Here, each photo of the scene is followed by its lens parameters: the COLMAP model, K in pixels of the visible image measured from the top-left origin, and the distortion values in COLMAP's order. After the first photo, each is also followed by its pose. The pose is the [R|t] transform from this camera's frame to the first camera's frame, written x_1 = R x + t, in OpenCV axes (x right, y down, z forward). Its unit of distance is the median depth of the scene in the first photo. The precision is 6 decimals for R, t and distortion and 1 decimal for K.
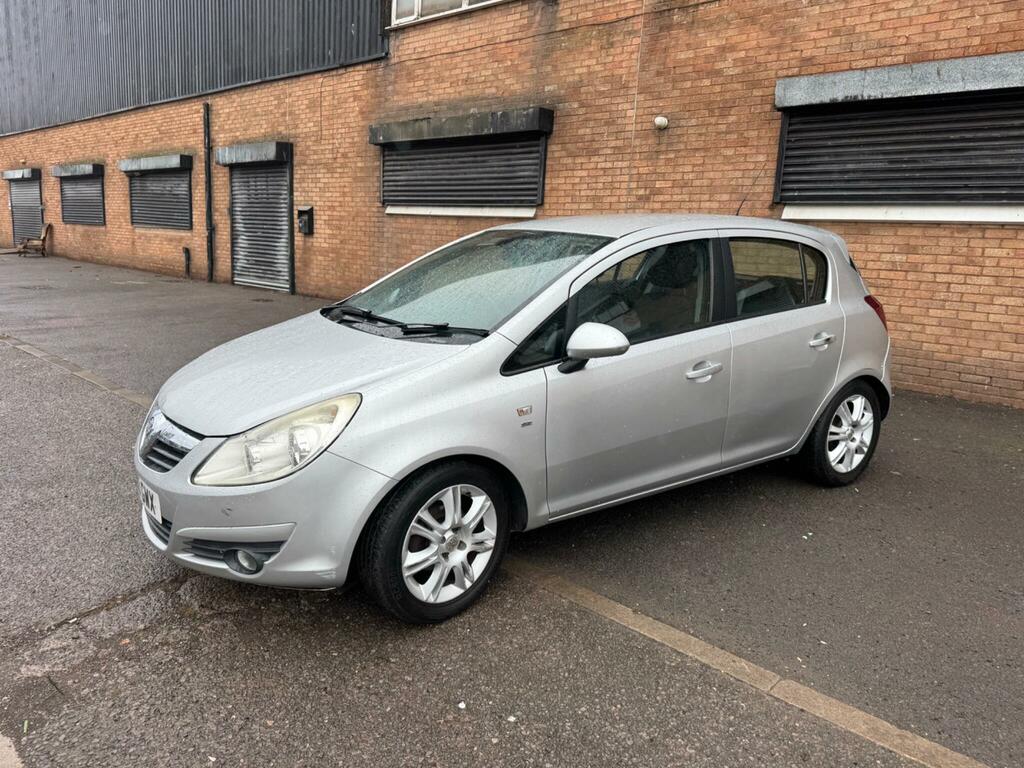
lens RADIAL K [[739.0, 0, 507.0], [0, 739.0, 368.4], [0, 0, 1]] dist [0.033518, -0.029576]
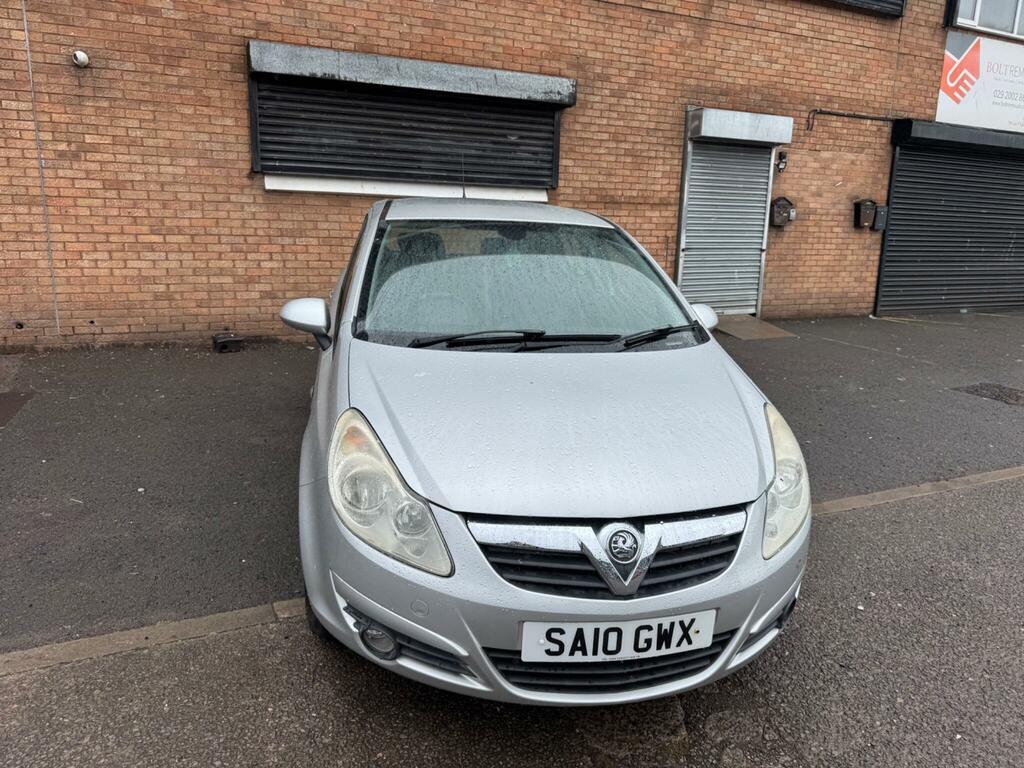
lens RADIAL K [[722.4, 0, 506.8], [0, 722.4, 386.0], [0, 0, 1]] dist [0.047916, -0.054755]
pose [[0.390694, -0.234393, 0.890179, -0.380528], [0.152804, 0.970136, 0.188382, -0.072119], [-0.907749, 0.062424, 0.414842, 0.293044]]
